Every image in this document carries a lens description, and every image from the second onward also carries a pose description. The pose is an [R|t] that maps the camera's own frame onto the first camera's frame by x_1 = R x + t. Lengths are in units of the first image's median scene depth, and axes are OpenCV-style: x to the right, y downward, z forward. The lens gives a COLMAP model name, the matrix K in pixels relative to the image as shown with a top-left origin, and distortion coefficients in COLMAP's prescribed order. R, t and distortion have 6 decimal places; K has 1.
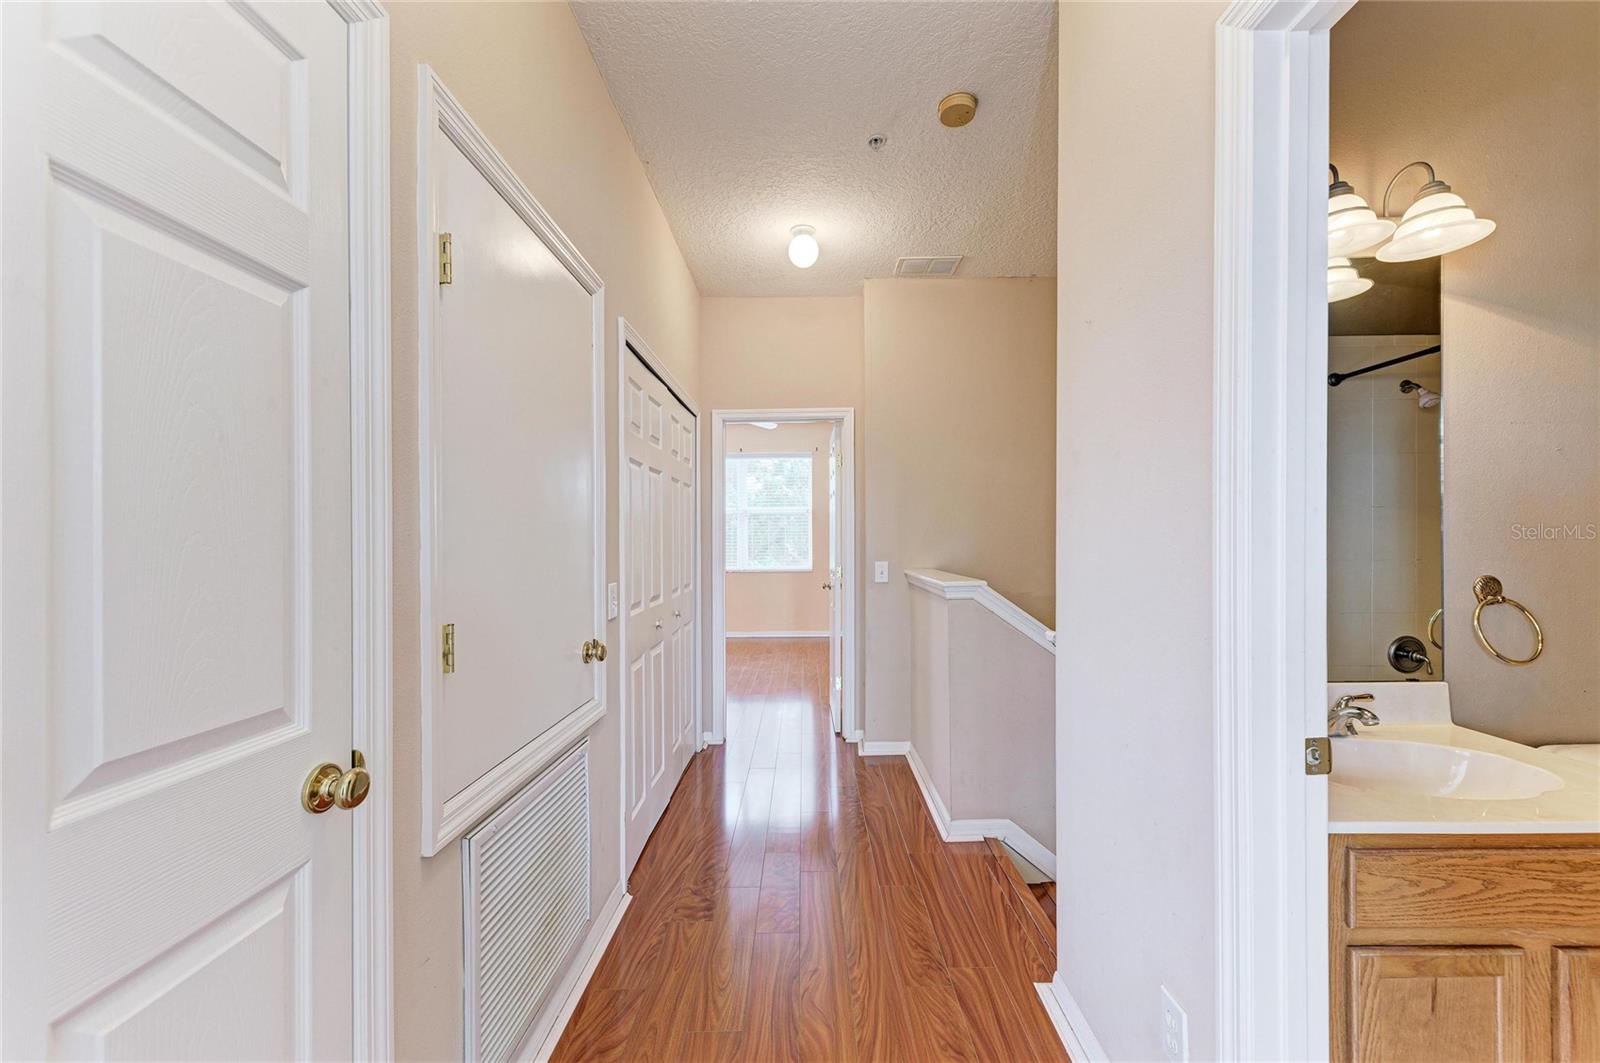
lens RADIAL K [[637.9, 0, 811.4], [0, 637.9, 536.3], [0, 0, 1]] dist [0.016243, -0.004197]
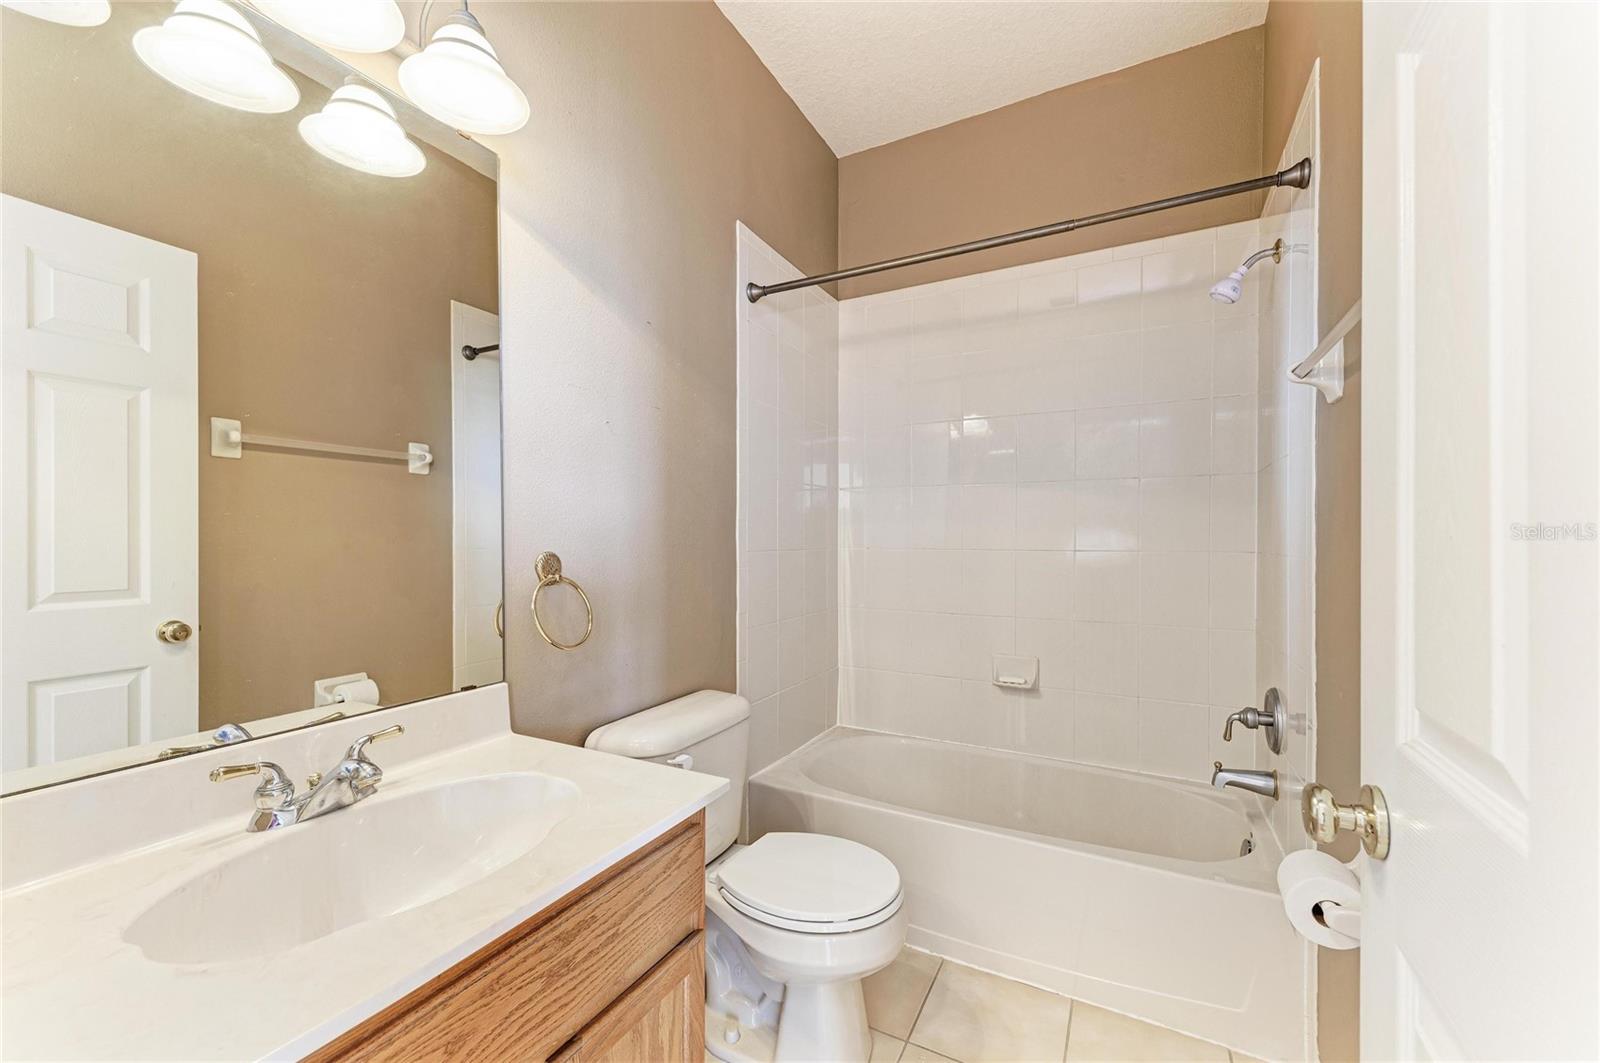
lens RADIAL K [[620.5, 0, 798.5], [0, 620.5, 542.1], [0, 0, 1]] dist [0.006506, -0.000339]
pose [[0.478273, -0.003503, 0.878204, 0.689694], [-0.000059, 0.999992, 0.004021, 0.064604], [-0.878211, -0.001975, 0.478269, 0.439053]]
